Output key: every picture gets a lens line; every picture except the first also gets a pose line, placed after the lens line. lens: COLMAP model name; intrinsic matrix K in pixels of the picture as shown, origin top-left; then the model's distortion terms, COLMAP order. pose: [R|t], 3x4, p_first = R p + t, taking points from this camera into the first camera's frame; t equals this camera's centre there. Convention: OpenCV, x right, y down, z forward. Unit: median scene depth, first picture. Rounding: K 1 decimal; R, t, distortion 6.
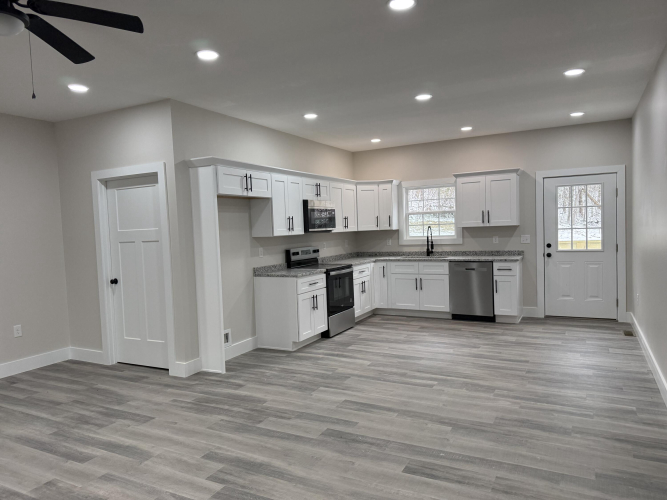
lens RADIAL K [[469.0, 0, 333.5], [0, 469.0, 250.0], [0, 0, 1]] dist [0.127942, -0.181158]
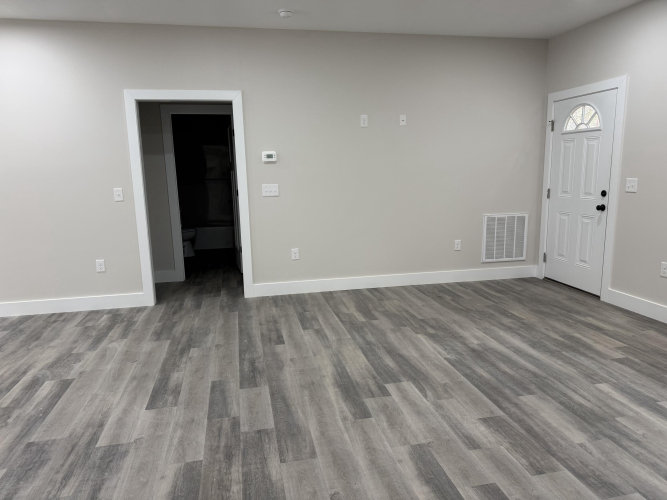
lens RADIAL K [[469.5, 0, 333.8], [0, 469.5, 251.6], [0, 0, 1]] dist [0.073776, -0.101039]
pose [[-0.636364, -0.084501, 0.766747, -0.459301], [0.085897, 0.980038, 0.179298, -0.009613], [-0.766592, 0.179960, -0.616402, 0.810547]]
